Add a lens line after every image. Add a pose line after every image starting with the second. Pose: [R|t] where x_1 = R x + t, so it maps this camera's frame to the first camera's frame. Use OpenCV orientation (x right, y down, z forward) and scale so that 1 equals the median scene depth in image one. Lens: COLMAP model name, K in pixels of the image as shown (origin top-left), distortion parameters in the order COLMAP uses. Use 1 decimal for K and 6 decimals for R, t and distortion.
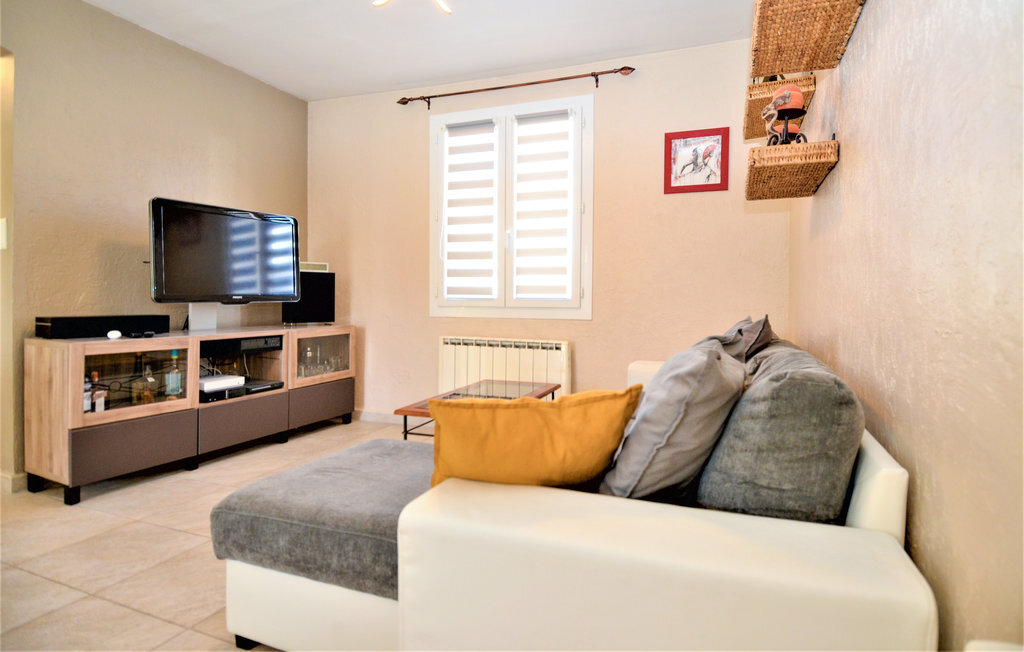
lens RADIAL K [[560.1, 0, 521.9], [0, 560.1, 301.1], [0, 0, 1]] dist [0.060115, -0.037227]
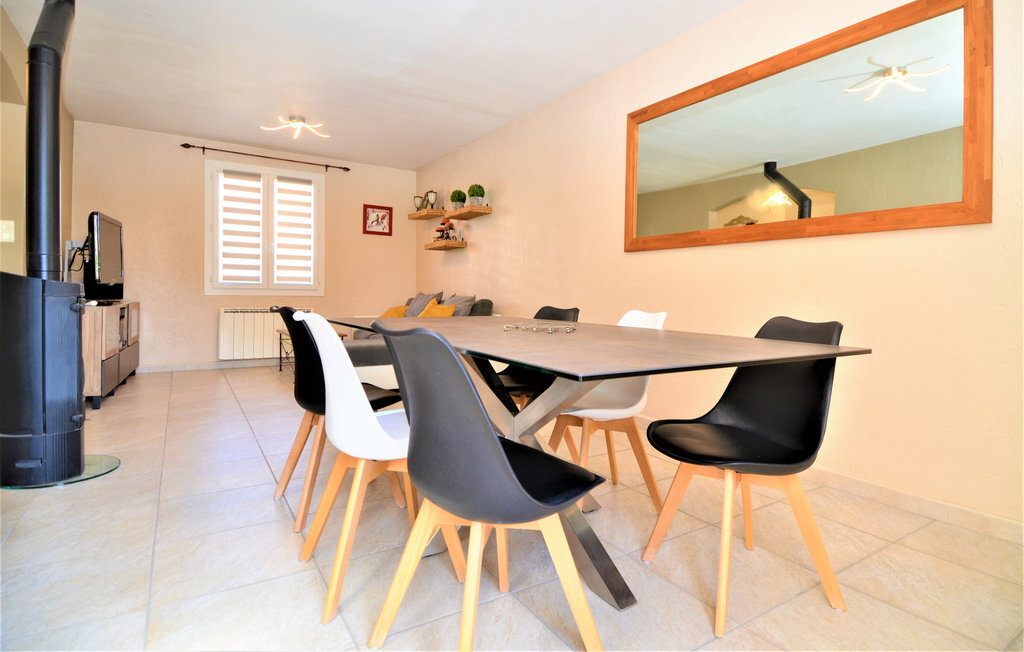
lens RADIAL K [[560.1, 0, 523.9], [0, 560.1, 299.6], [0, 0, 1]] dist [0.060115, -0.037227]
pose [[0.586576, -0.006548, 0.809868, -0.992434], [-0.010495, 0.999822, 0.015685, 0.008470], [-0.809826, -0.017700, 0.586403, -0.624915]]
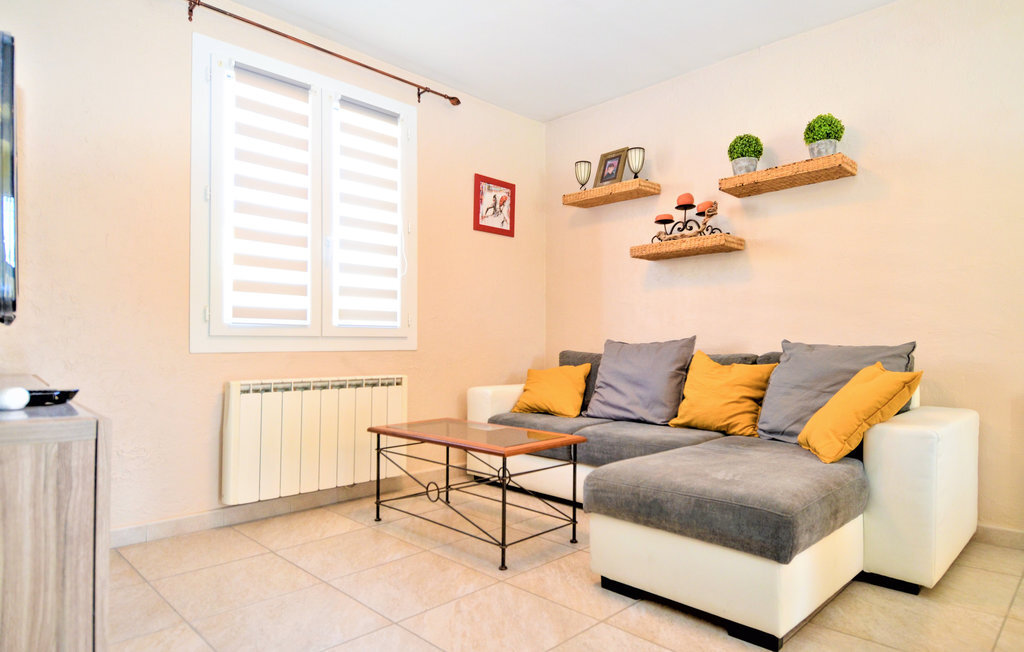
lens RADIAL K [[599.9, 0, 507.6], [0, 599.9, 330.2], [0, 0, 1]] dist [0.033229, 0.000739]
pose [[0.395453, 0.011704, 0.918411, -0.719978], [0.002273, 0.999903, -0.013721, 0.014423], [-0.918483, 0.007514, 0.395389, 0.467460]]
